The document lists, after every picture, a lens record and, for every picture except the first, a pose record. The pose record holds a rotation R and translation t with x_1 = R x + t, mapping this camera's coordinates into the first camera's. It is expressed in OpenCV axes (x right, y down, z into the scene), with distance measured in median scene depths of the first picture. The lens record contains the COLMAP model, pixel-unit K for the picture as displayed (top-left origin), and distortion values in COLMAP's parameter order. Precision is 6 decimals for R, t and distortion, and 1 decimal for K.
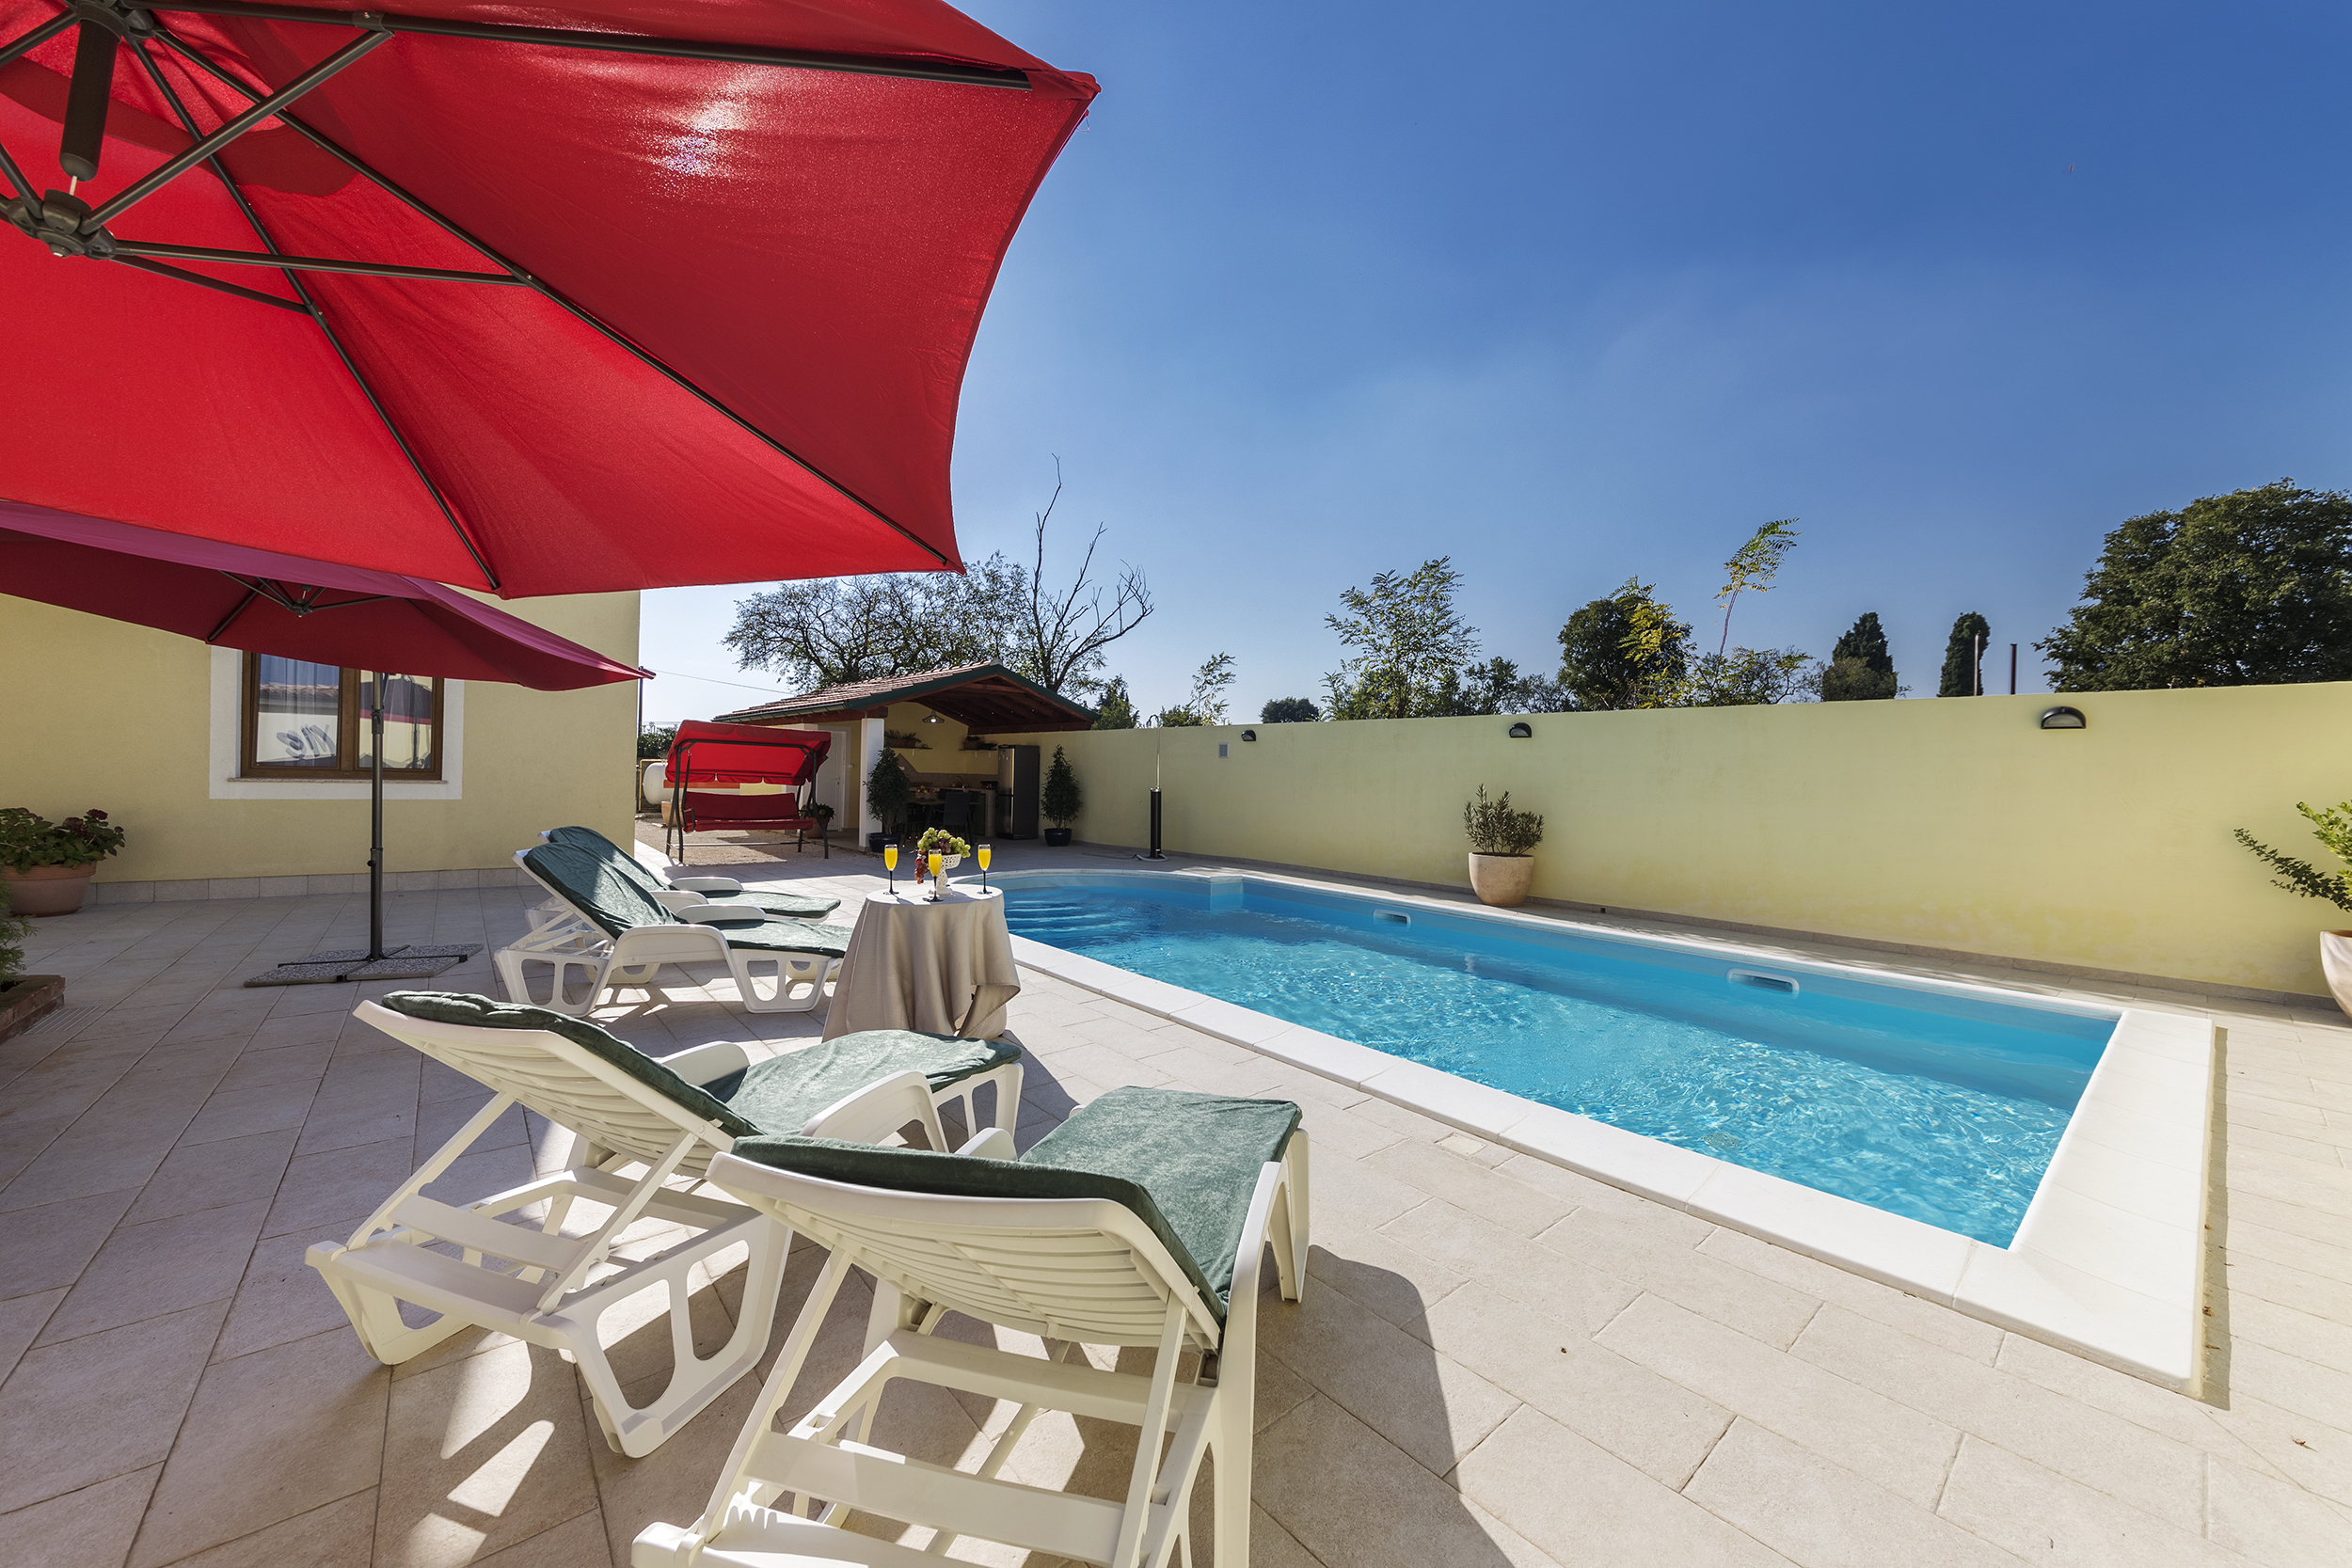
lens RADIAL K [[869.2, 0, 1173.5], [0, 869.2, 780.0], [0, 0, 1]] dist [-0.000101, -0.000038]
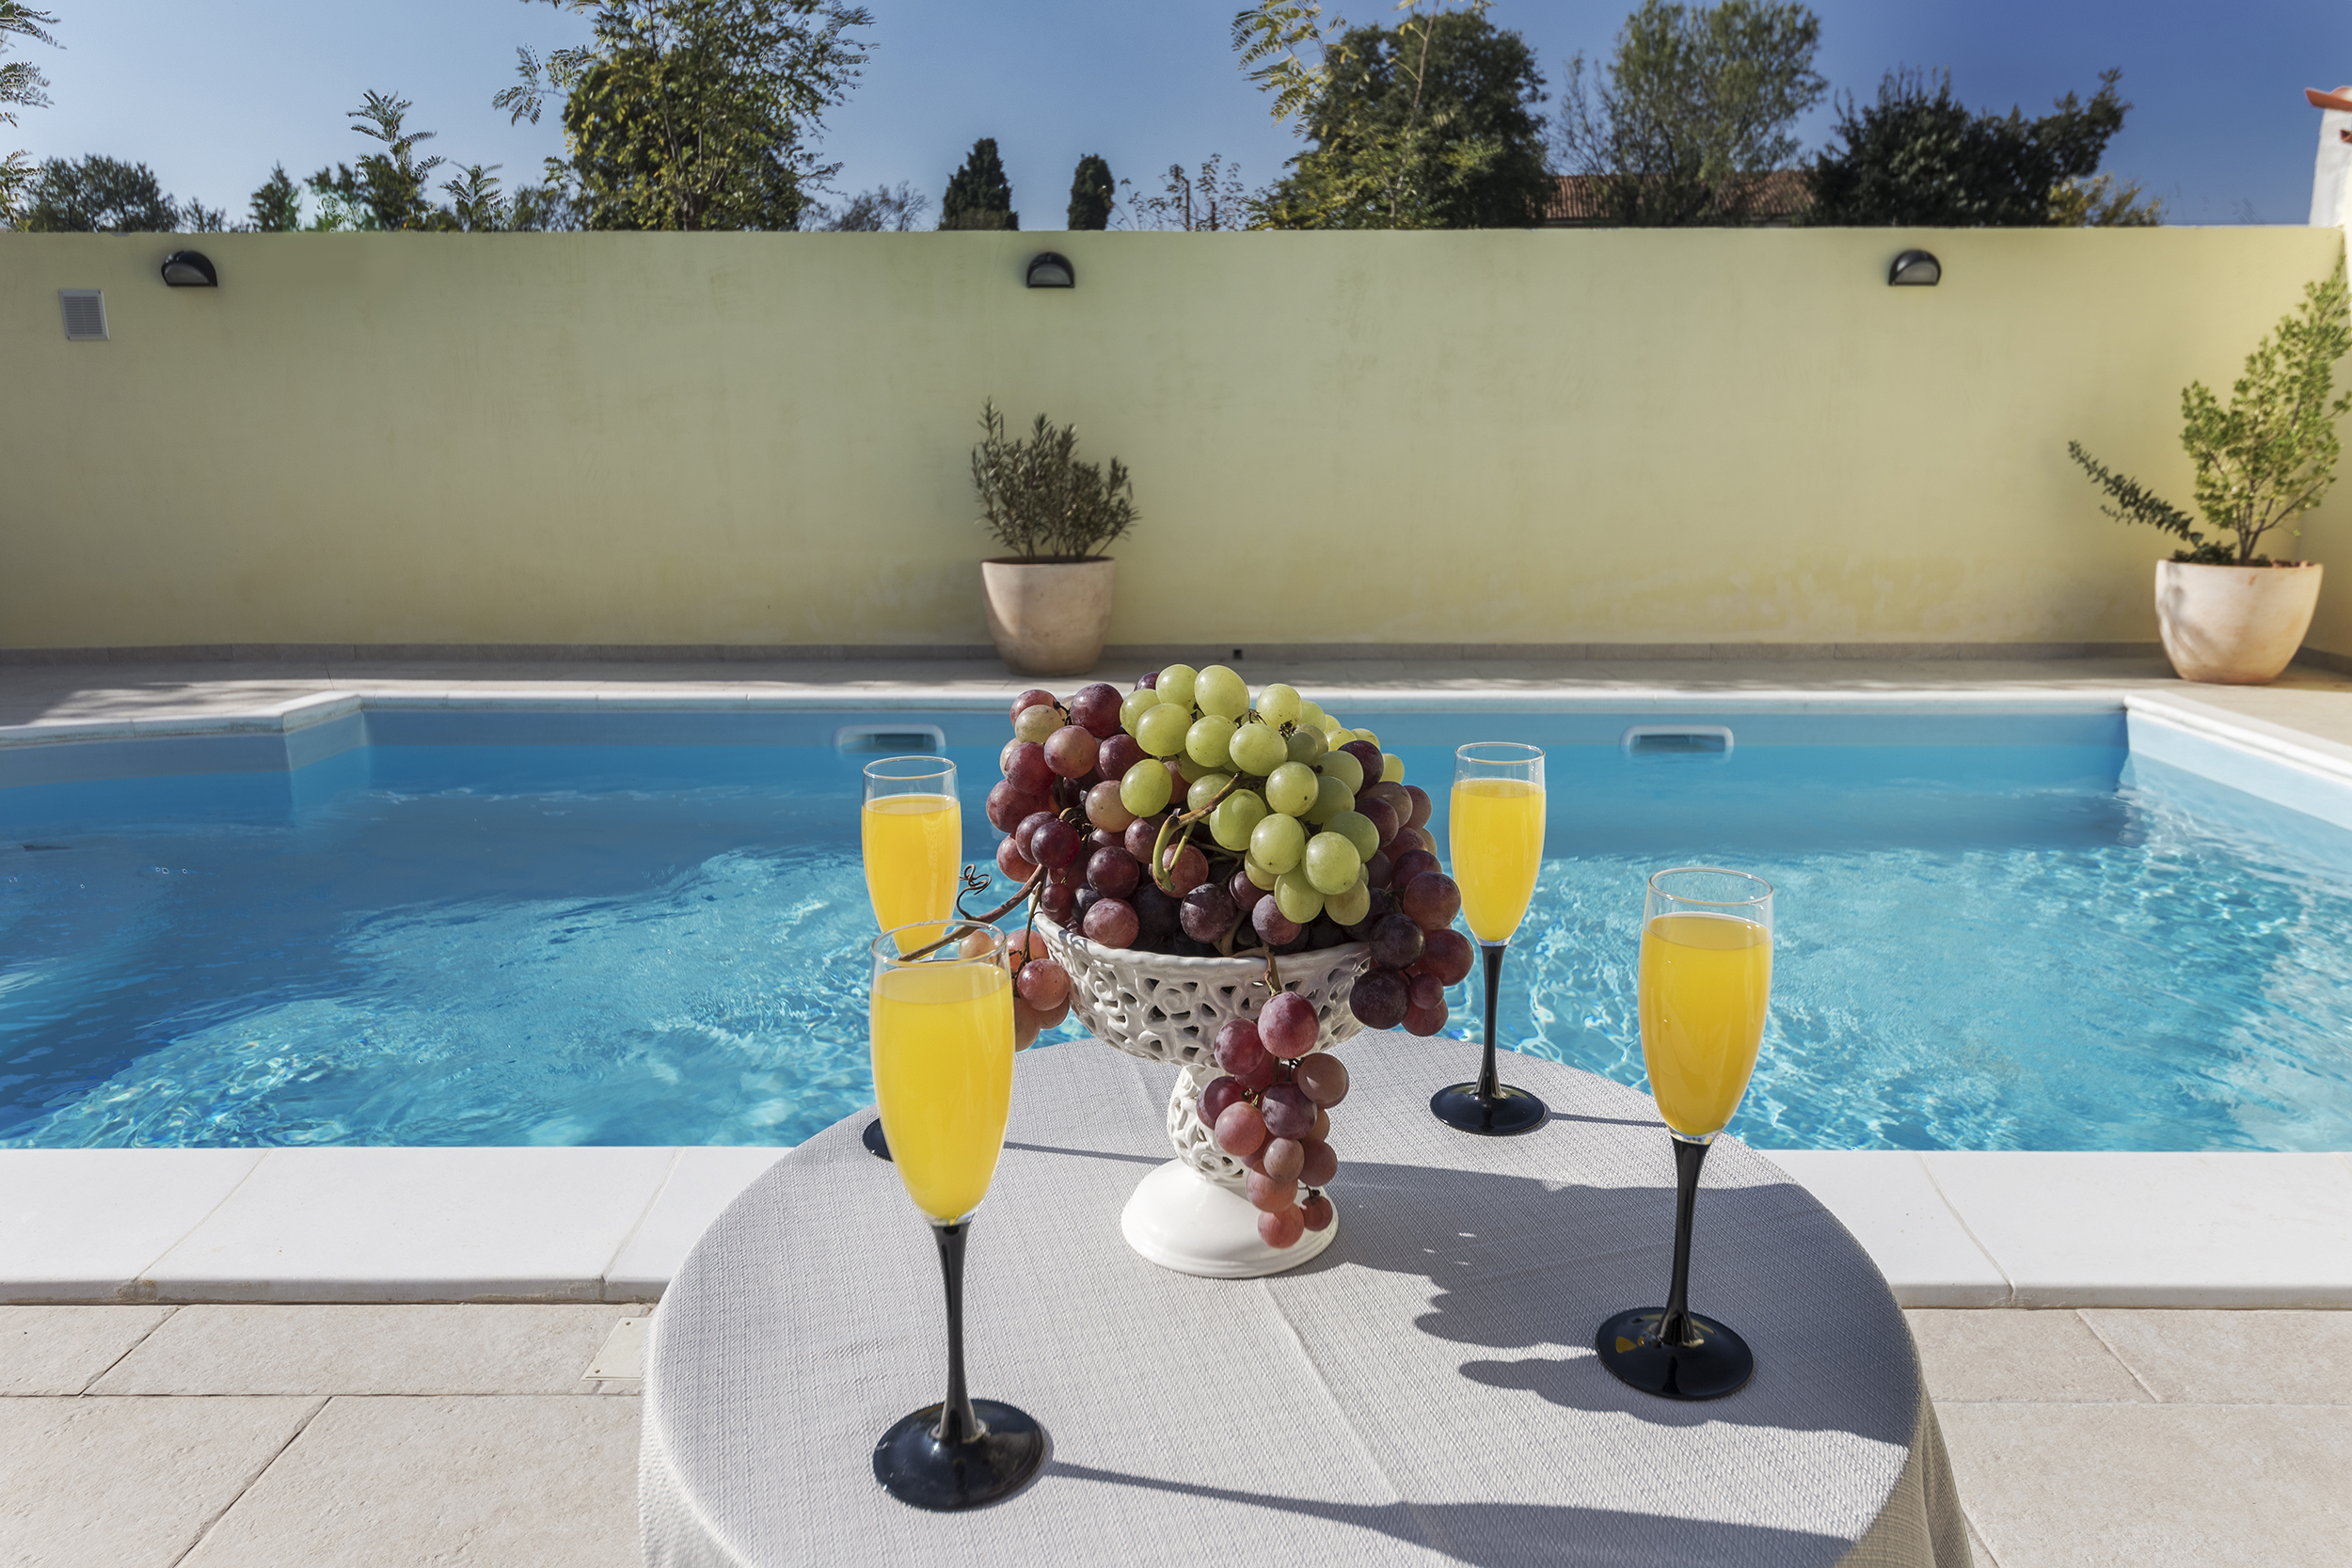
lens RADIAL K [[1589.4, 0, 1180.8], [0, 1589.4, 775.2], [0, 0, 1]] dist [0.002393, 0.000552]
pose [[0.647664, -0.185800, 0.738925, -0.173693], [0.024191, 0.974337, 0.223791, 0.011573], [-0.761542, -0.127066, 0.635538, 0.369148]]
